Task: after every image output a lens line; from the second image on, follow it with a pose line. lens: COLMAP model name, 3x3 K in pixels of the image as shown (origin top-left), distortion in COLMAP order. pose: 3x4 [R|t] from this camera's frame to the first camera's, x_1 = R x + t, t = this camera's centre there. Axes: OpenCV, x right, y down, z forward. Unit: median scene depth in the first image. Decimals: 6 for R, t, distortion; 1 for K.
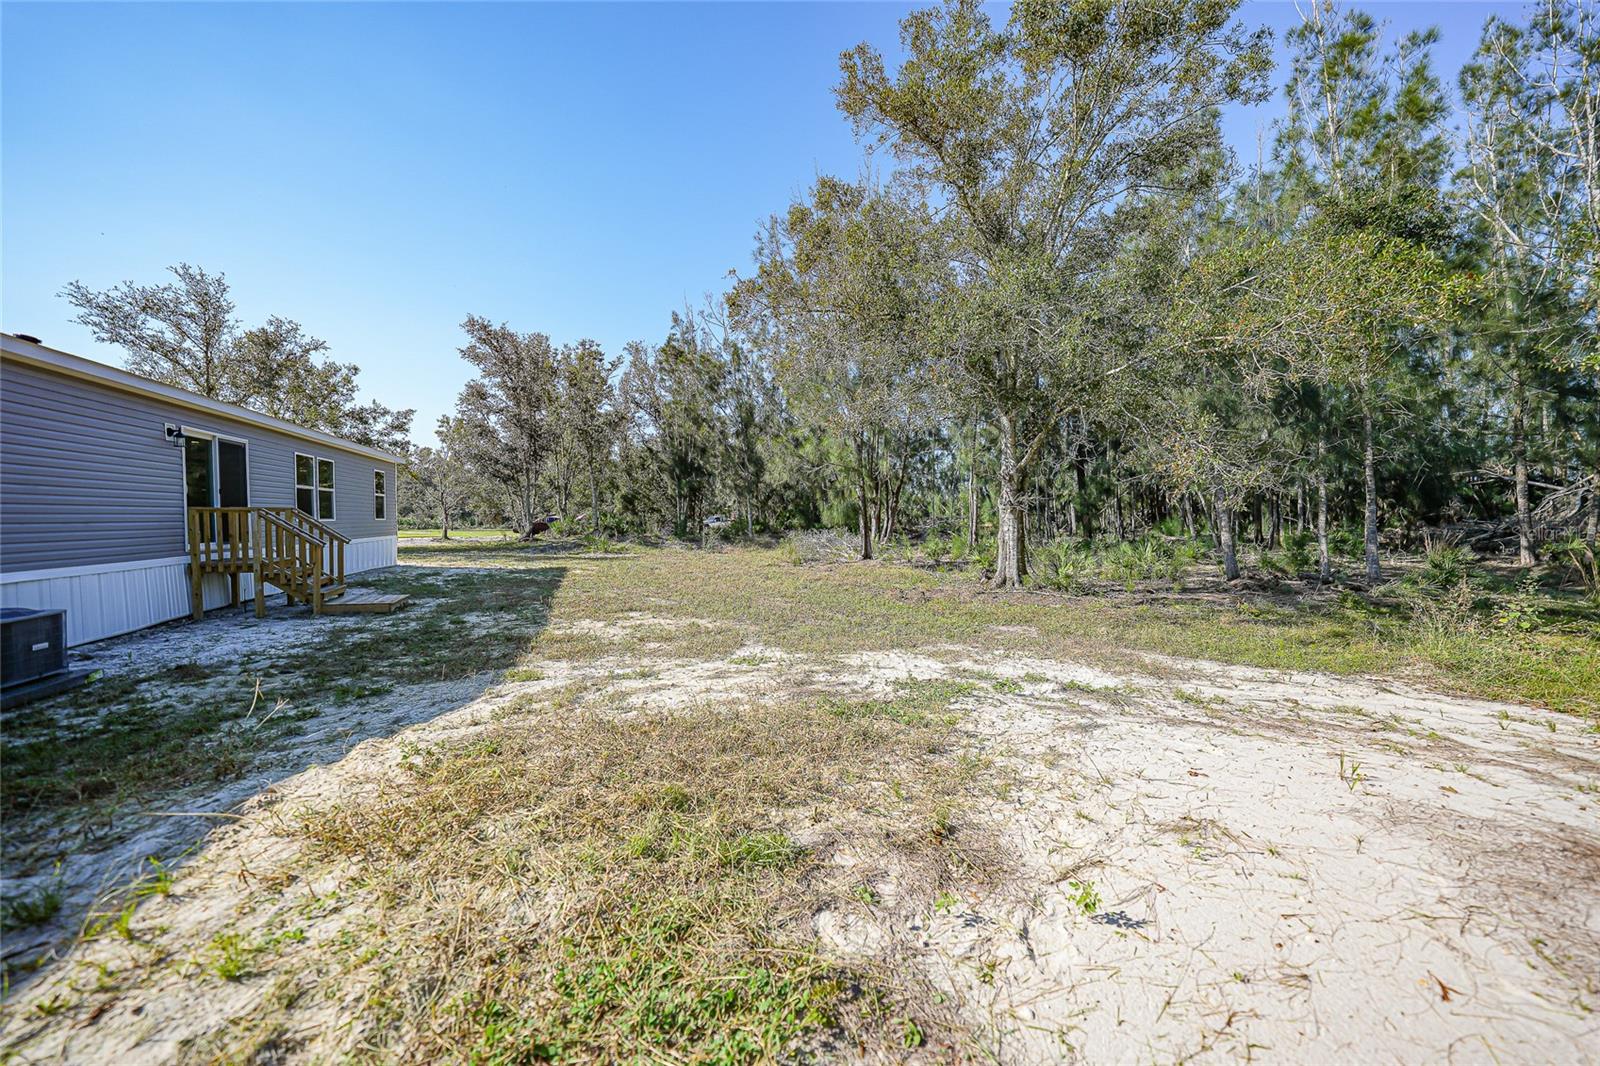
lens RADIAL K [[560.7, 0, 803.9], [0, 560.7, 531.2], [0, 0, 1]] dist [-0.026598, 0.006054]
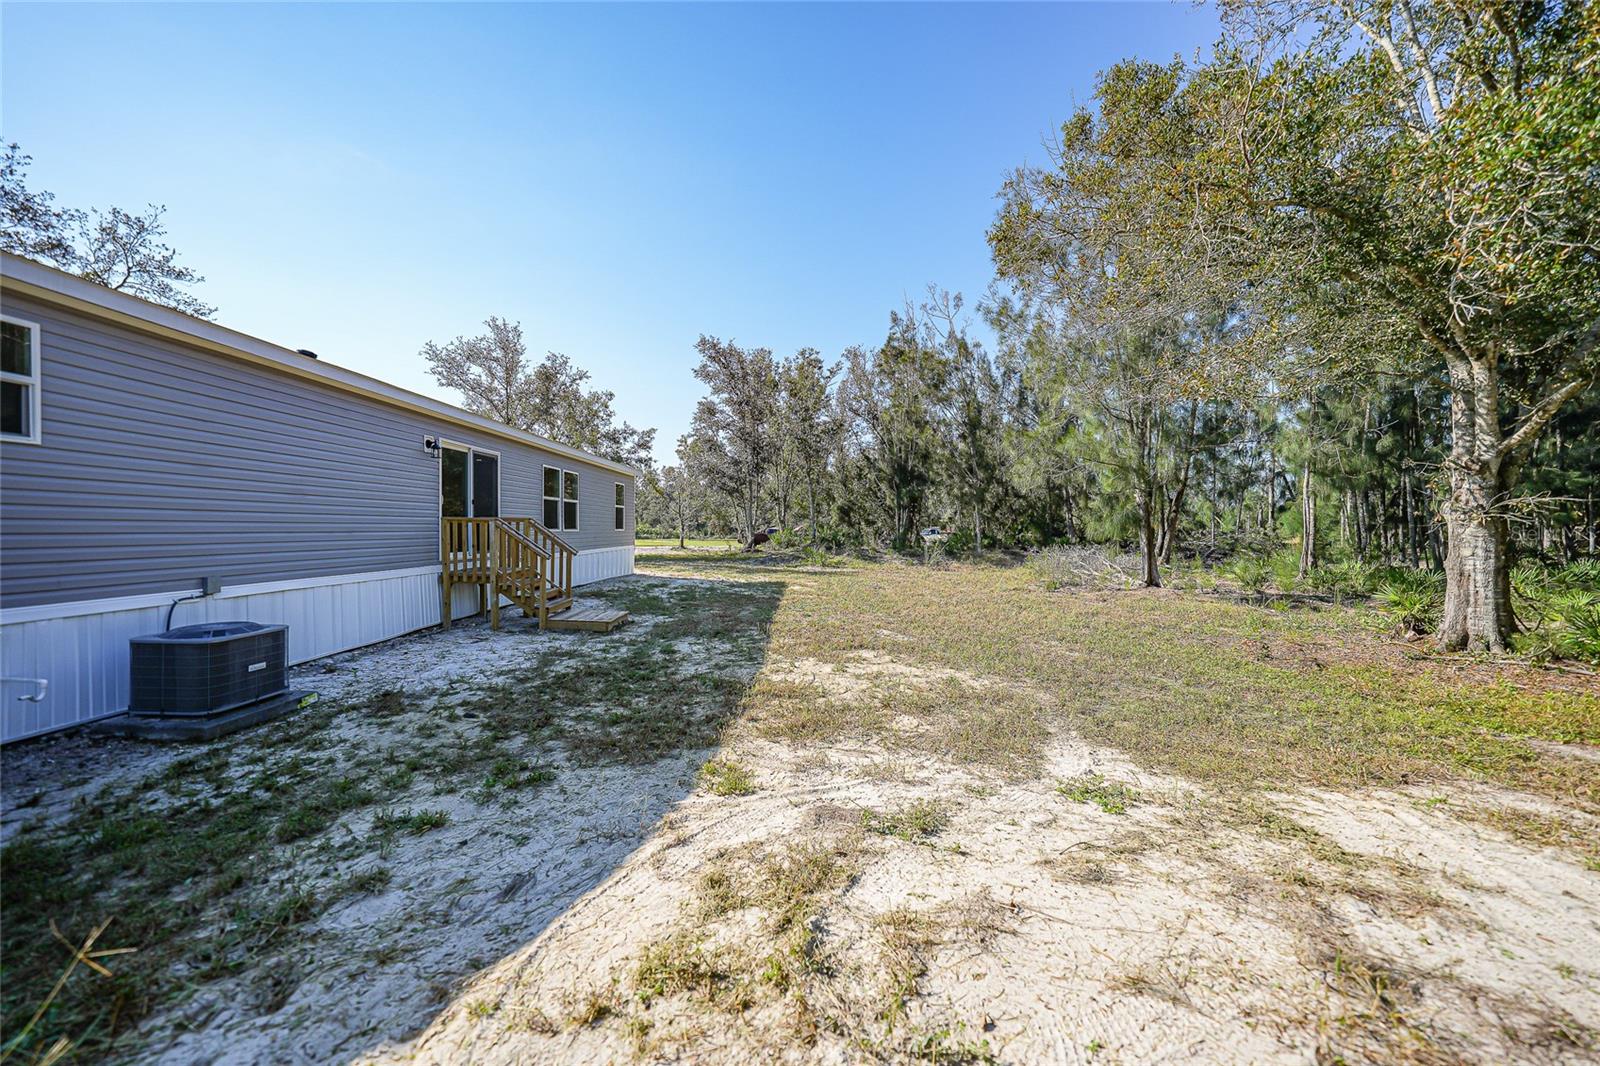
lens RADIAL K [[560.7, 0, 798.4], [0, 560.7, 532.1], [0, 0, 1]] dist [-0.026598, 0.006054]
pose [[0.929847, 0.007485, -0.367870, -0.052648], [-0.014774, 0.999746, -0.017001, -0.003483], [0.367650, 0.021244, 0.929722, 0.116796]]
